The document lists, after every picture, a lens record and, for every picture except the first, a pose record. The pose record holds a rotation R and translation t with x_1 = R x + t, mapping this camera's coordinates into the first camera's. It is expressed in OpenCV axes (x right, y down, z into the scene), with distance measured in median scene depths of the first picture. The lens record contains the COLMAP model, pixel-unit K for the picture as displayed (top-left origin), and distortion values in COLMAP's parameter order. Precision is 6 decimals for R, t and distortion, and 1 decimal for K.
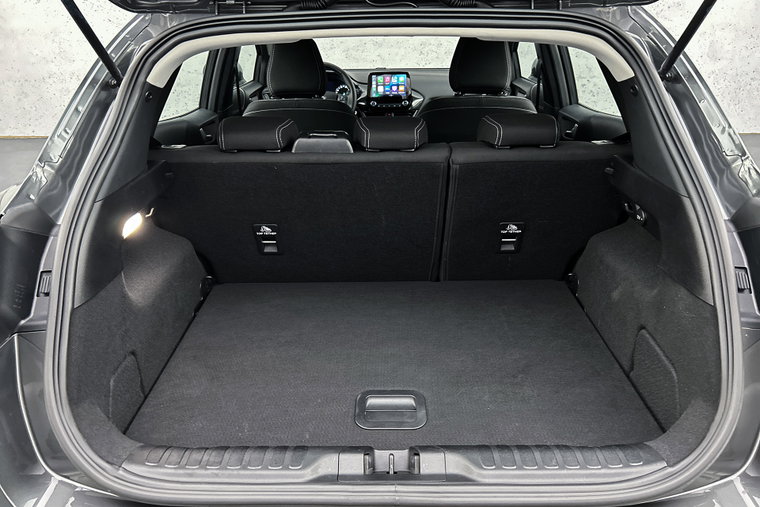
lens RADIAL K [[572.4, 0, 375.6], [0, 572.4, 259.4], [0, 0, 1]] dist [0.052965, -0.069037]
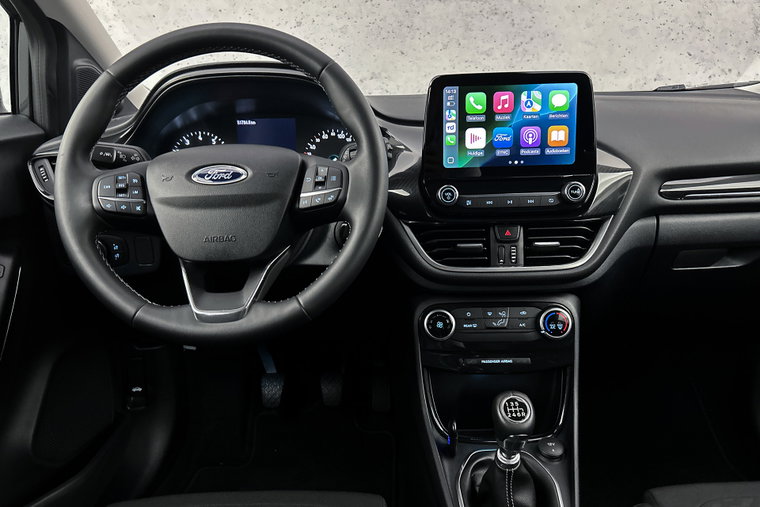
lens RADIAL K [[572.4, 0, 375.1], [0, 572.4, 254.9], [0, 0, 1]] dist [0.052965, -0.069037]
pose [[0.999969, -0.005578, -0.005598, -0.035505], [0.004940, 0.994115, -0.108213, -0.216335], [0.006169, 0.108182, 0.994112, 0.747596]]
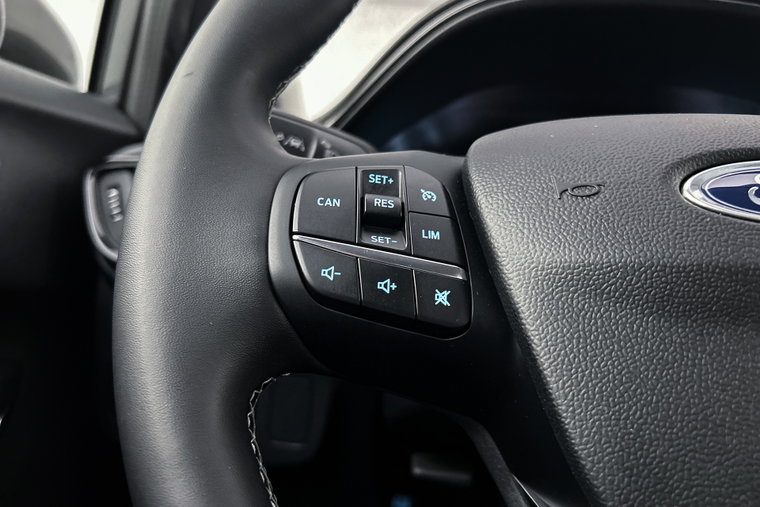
lens RADIAL K [[572.4, 0, 377.1], [0, 572.4, 257.8], [0, 0, 1]] dist [0.052965, -0.069037]
pose [[0.988255, 0.102882, -0.112992, -0.126261], [-0.133776, 0.939859, -0.314277, -0.244073], [0.073864, 0.325701, 0.942583, 0.910540]]
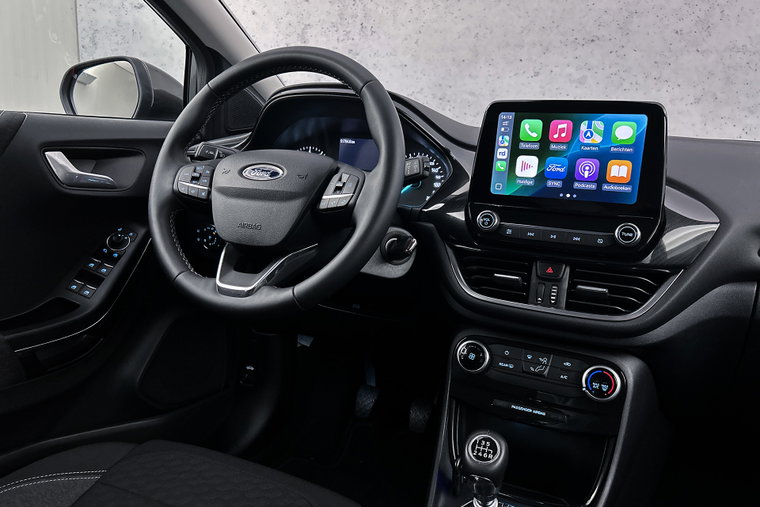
lens RADIAL K [[572.4, 0, 380.0], [0, 572.4, 253.3], [0, 0, 1]] dist [0.052965, -0.069037]
pose [[0.902912, 0.136990, -0.407411, 0.057503], [-0.214071, 0.965253, -0.149868, -0.209564], [0.372724, 0.222532, 0.900864, 0.761123]]
